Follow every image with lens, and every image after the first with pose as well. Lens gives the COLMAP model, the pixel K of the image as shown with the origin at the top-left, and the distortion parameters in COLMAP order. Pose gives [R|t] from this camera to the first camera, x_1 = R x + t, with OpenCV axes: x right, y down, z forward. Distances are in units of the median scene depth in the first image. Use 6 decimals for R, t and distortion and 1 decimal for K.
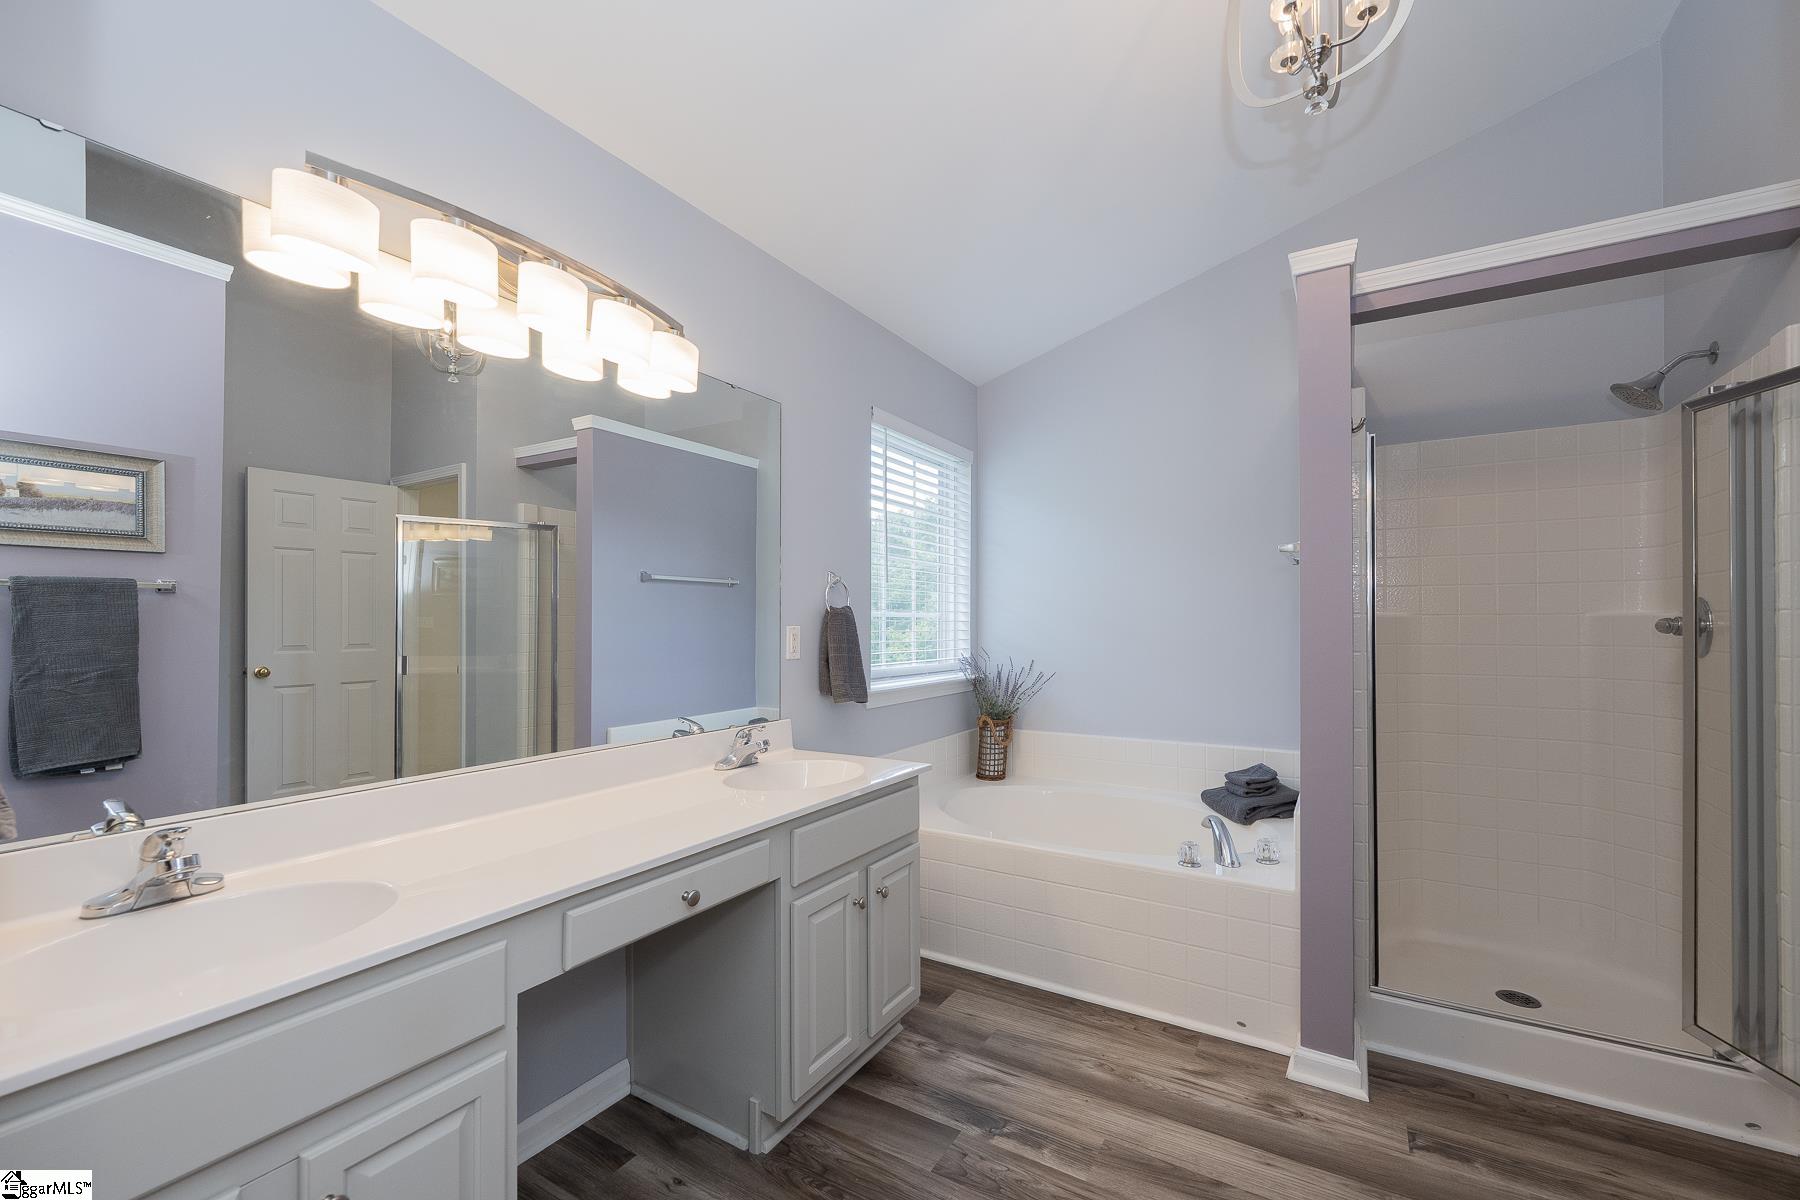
lens RADIAL K [[745.1, 0, 889.4], [0, 745.1, 603.3], [0, 0, 1]] dist [0.000480, 0.000507]
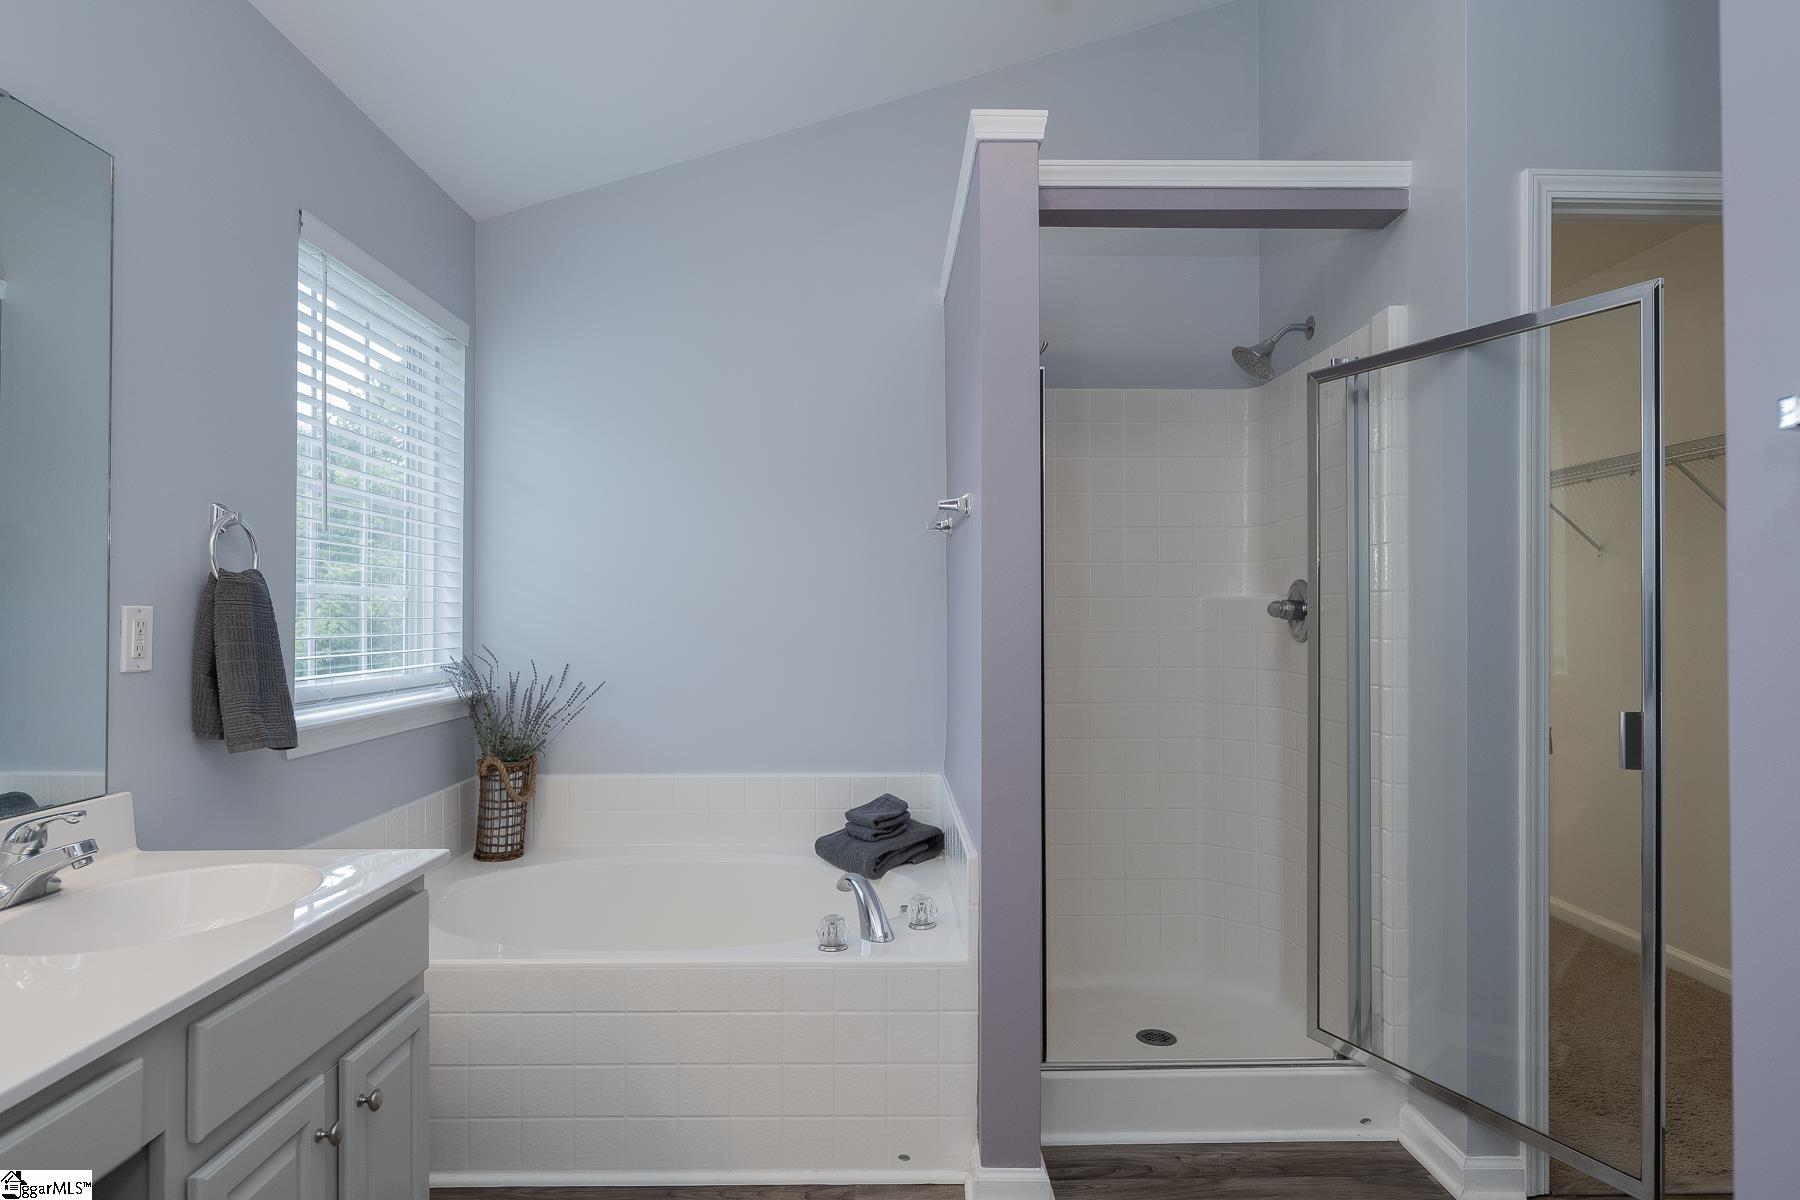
lens RADIAL K [[1052.1, 0, 895.9], [0, 1052.1, 590.1], [0, 0, 1]] dist [0.000691, -0.000736]
pose [[0.845284, 0.012131, 0.534180, -0.073630], [-0.014372, 0.999897, 0.000036, 0.012245], [-0.534124, -0.007708, 0.845371, 0.124575]]
